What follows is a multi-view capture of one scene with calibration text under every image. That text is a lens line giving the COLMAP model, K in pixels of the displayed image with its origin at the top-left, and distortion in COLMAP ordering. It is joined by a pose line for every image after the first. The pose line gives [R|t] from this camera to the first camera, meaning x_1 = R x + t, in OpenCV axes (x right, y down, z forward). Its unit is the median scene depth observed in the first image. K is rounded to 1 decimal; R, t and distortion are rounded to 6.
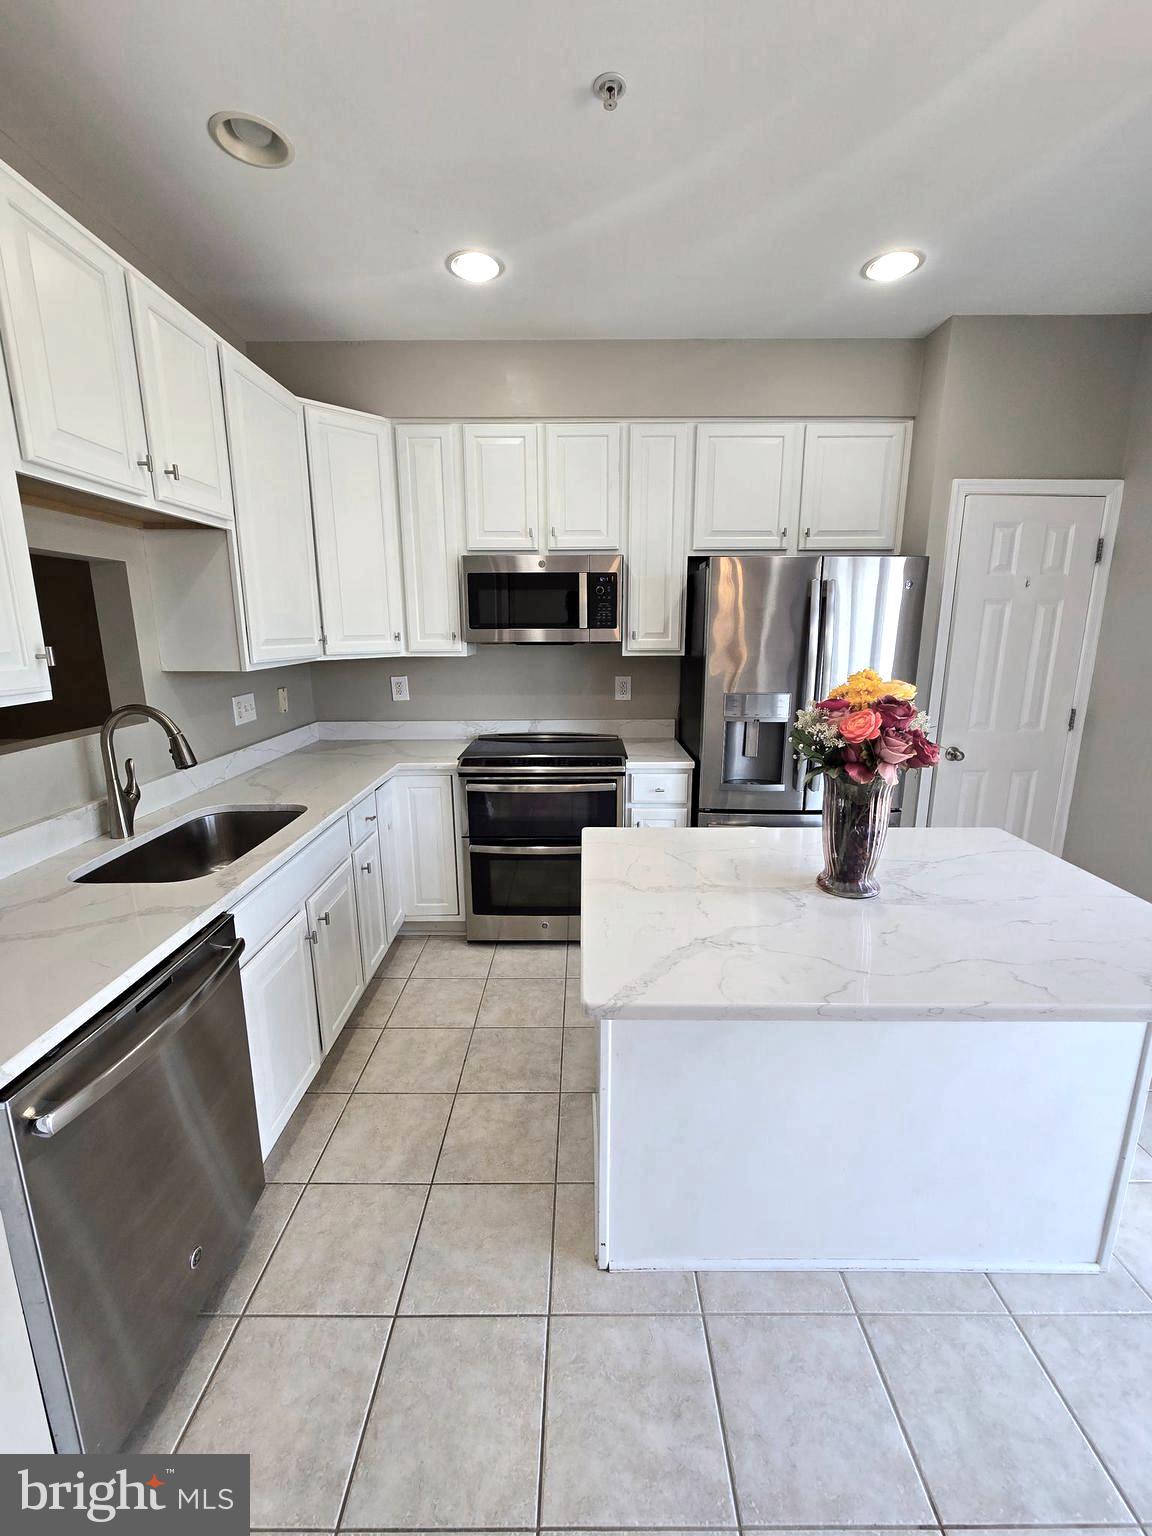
lens RADIAL K [[631.1, 0, 578.7], [0, 631.1, 763.9], [0, 0, 1]] dist [-0.001143, -0.000219]
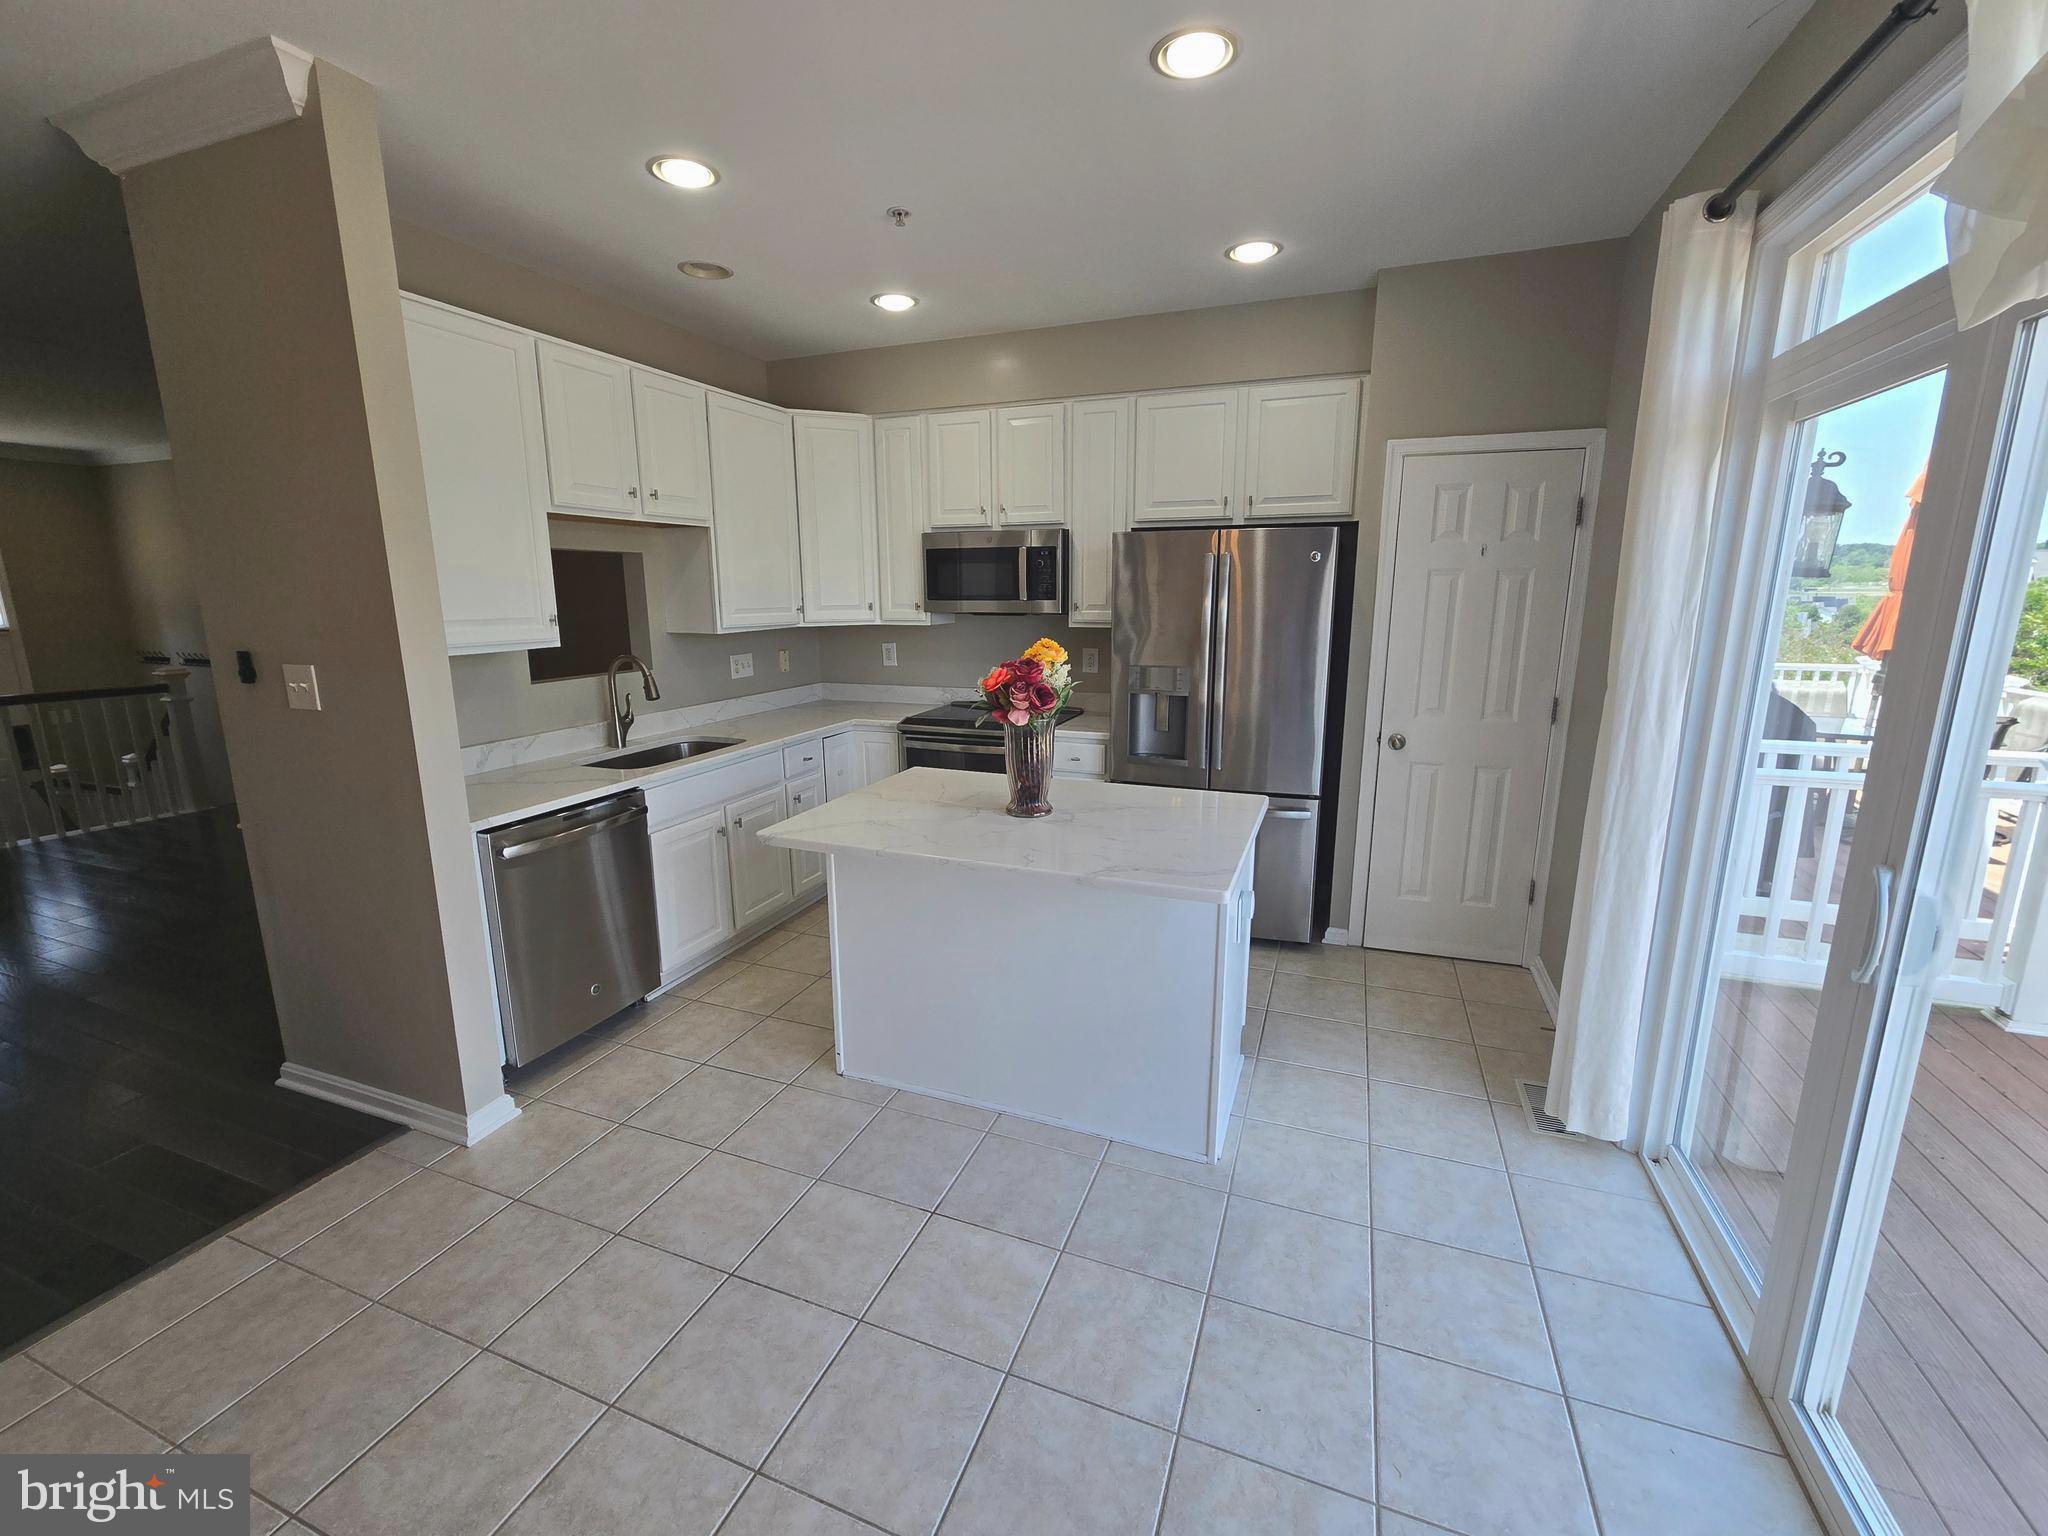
lens RADIAL K [[841.4, 0, 1021.2], [0, 841.4, 762.9], [0, 0, 1]] dist [-0.001143, -0.000219]
pose [[0.934880, 0.071308, -0.347726, 0.541773], [-0.074195, 0.997231, 0.005025, 0.049953], [0.347122, 0.021102, 0.937583, -0.319698]]
